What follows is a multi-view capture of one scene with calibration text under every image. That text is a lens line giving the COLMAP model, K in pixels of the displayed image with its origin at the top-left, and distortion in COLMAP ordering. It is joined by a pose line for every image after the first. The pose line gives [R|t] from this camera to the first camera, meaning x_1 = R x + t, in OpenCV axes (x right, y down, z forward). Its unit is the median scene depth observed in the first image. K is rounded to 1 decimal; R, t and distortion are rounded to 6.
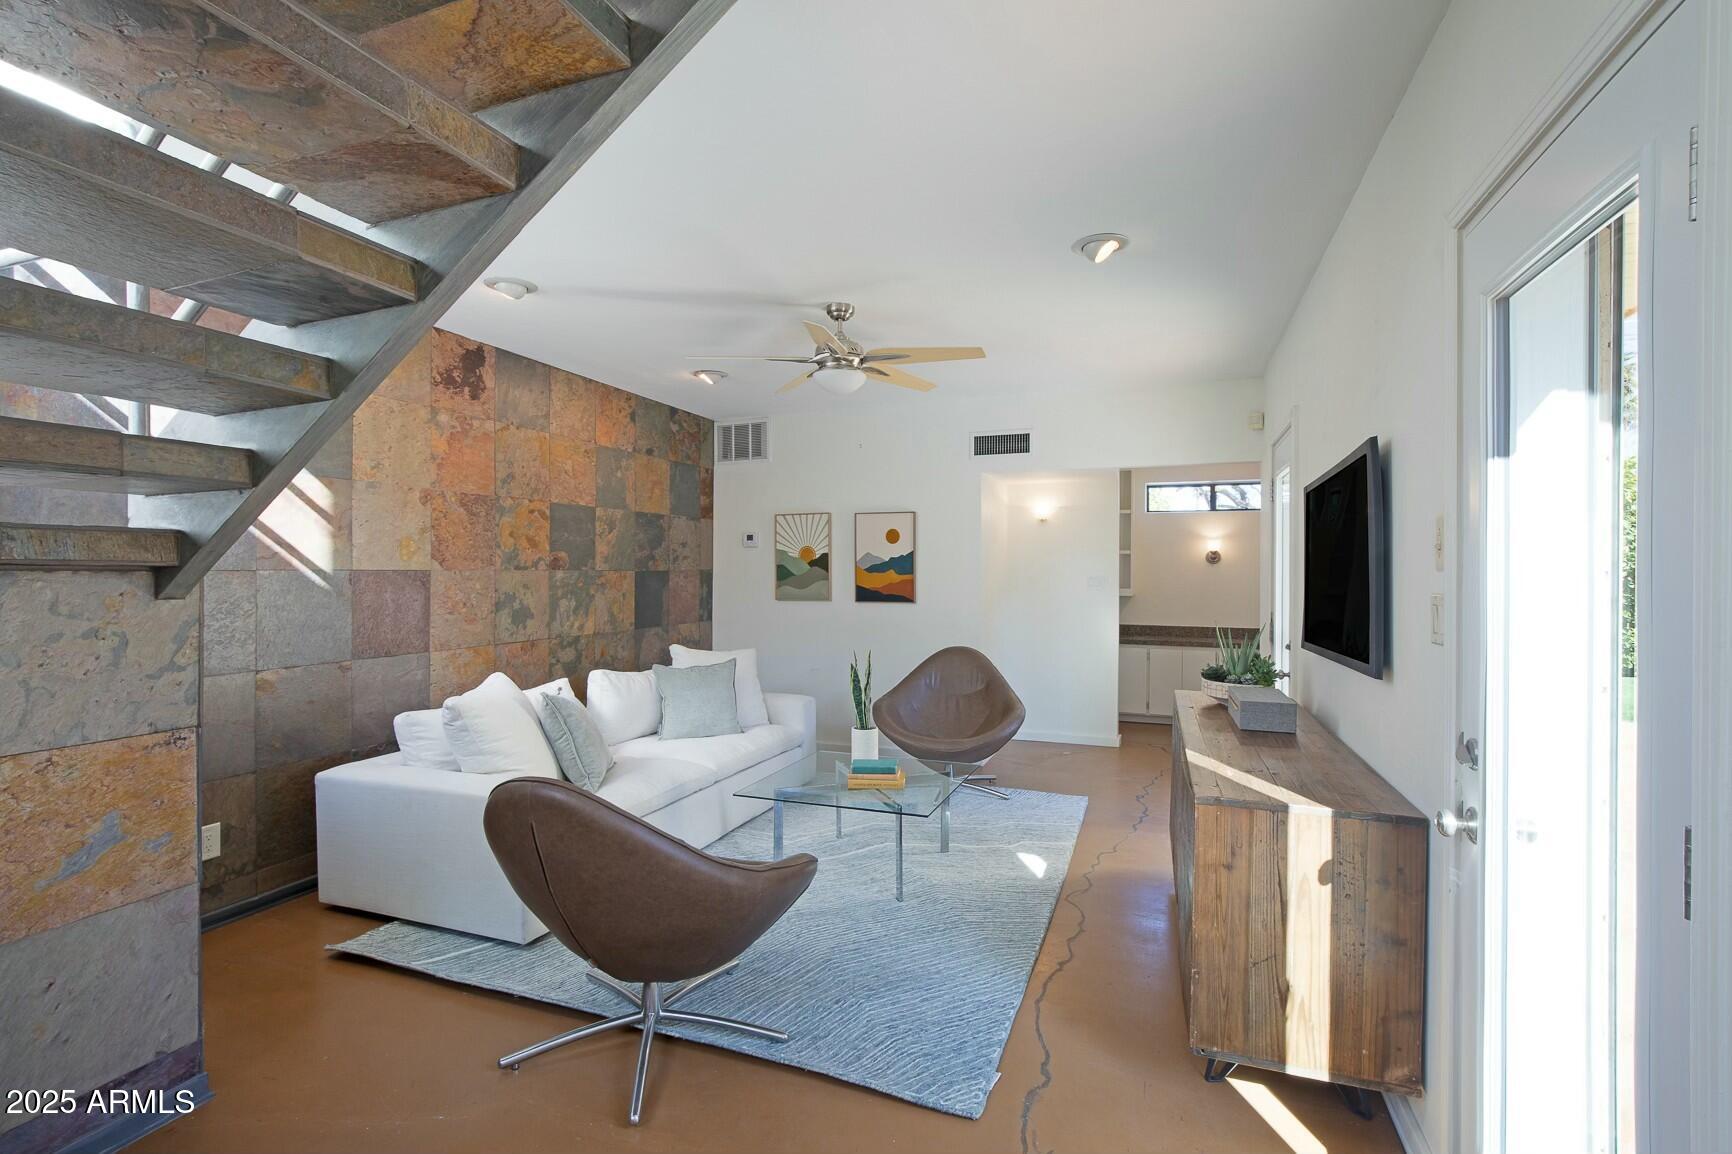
lens RADIAL K [[793.2, 0, 866.0], [0, 793.2, 577.0], [0, 0, 1]] dist [-0.002351, -0.000430]
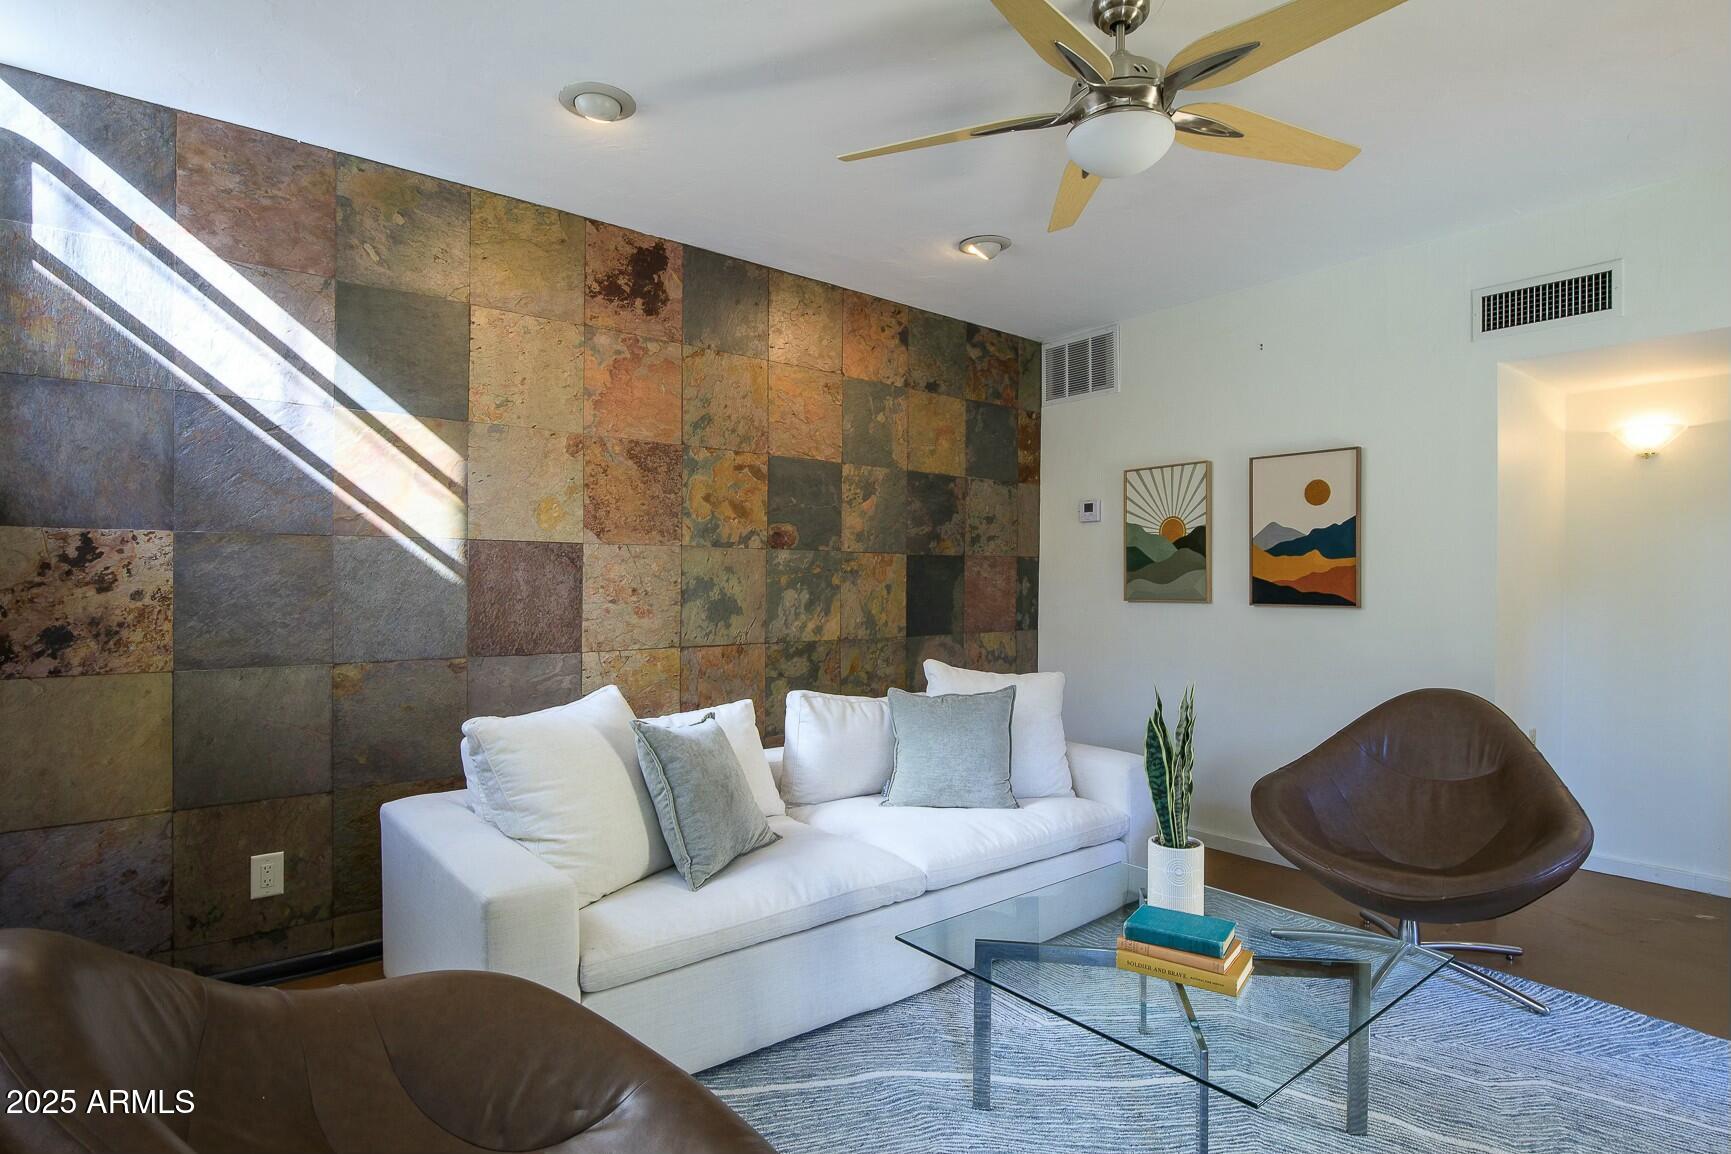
lens RADIAL K [[881.6, 0, 874.5], [0, 881.6, 586.2], [0, 0, 1]] dist [-0.025161, 0.005915]
pose [[0.870478, 0.005657, -0.492175, 0.087992], [-0.008137, 0.999963, -0.002898, 0.028488], [0.492140, 0.006527, 0.870491, 0.364527]]
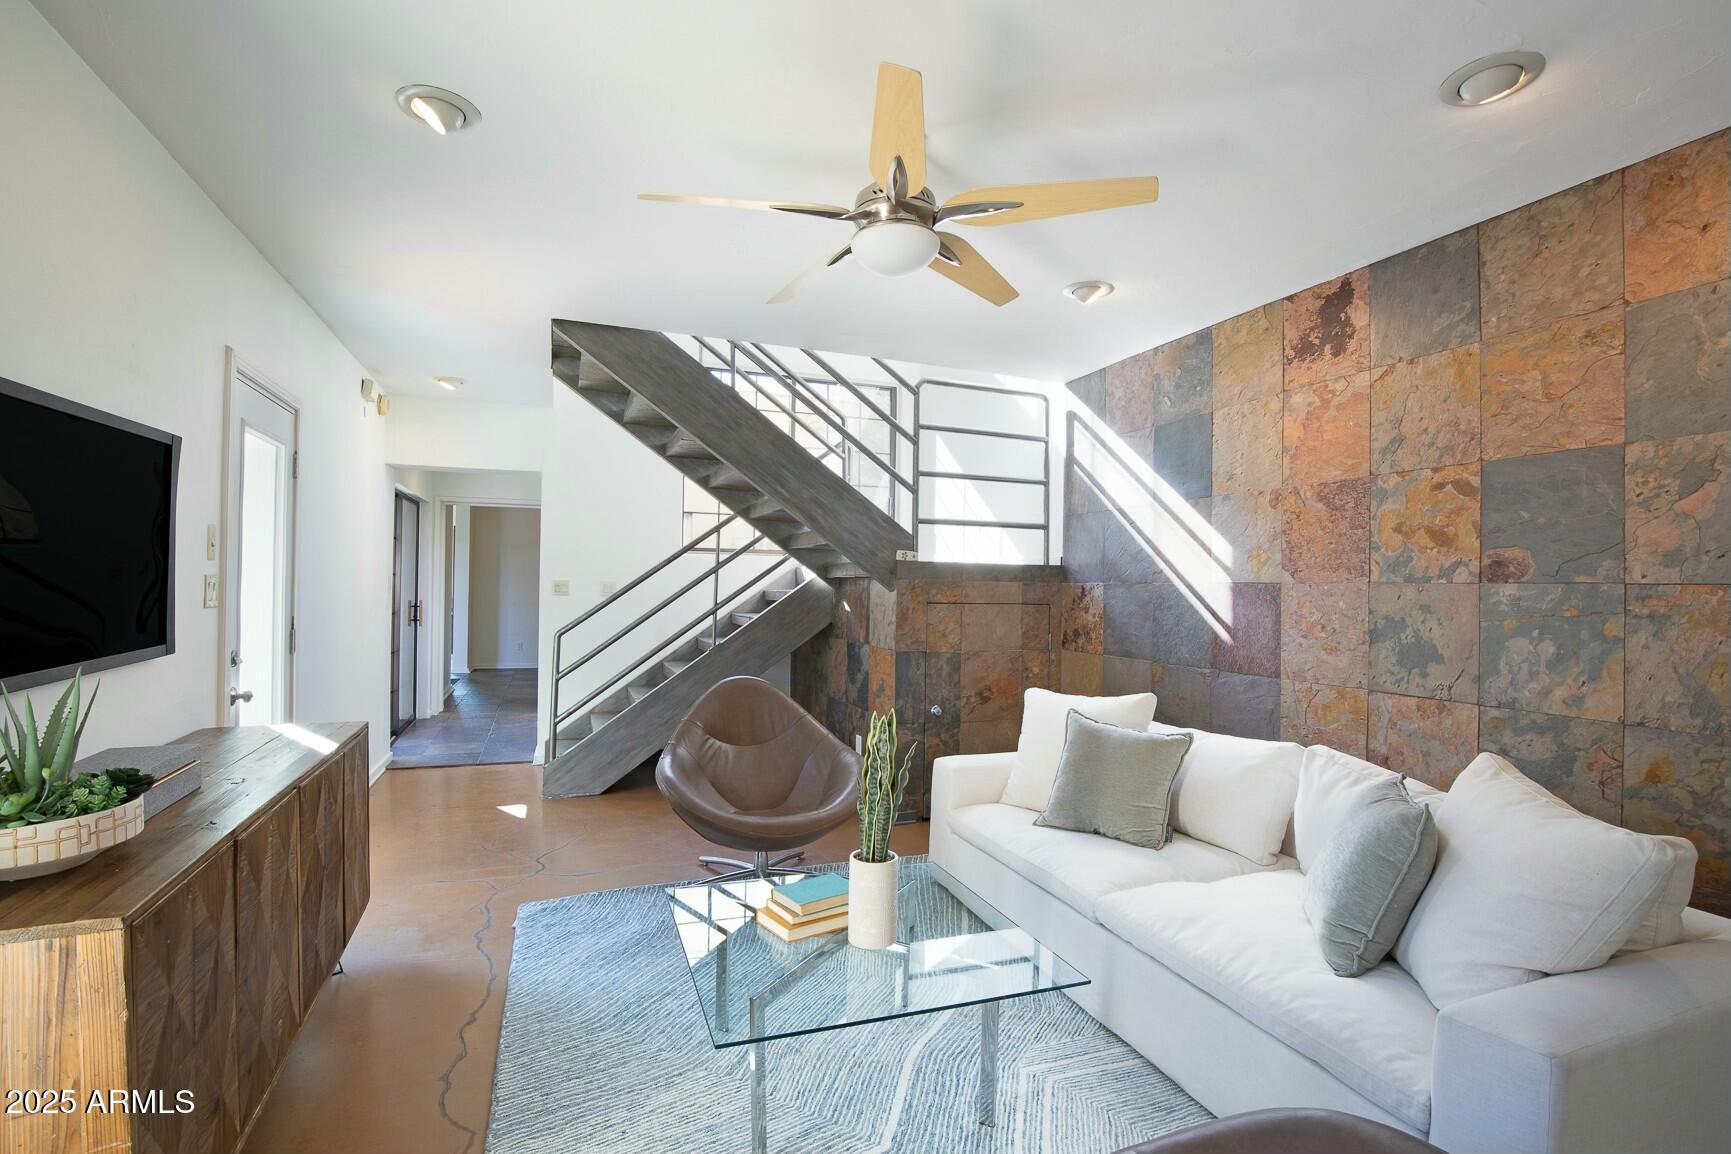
lens RADIAL K [[828.3, 0, 869.8], [0, 828.3, 581.2], [0, 0, 1]] dist [-0.011568, 0.000417]
pose [[-0.743707, -0.019674, -0.668216, 0.329963], [-0.024831, 0.999690, -0.001797, 0.001940], [0.668044, 0.015256, -0.743965, 1.204936]]
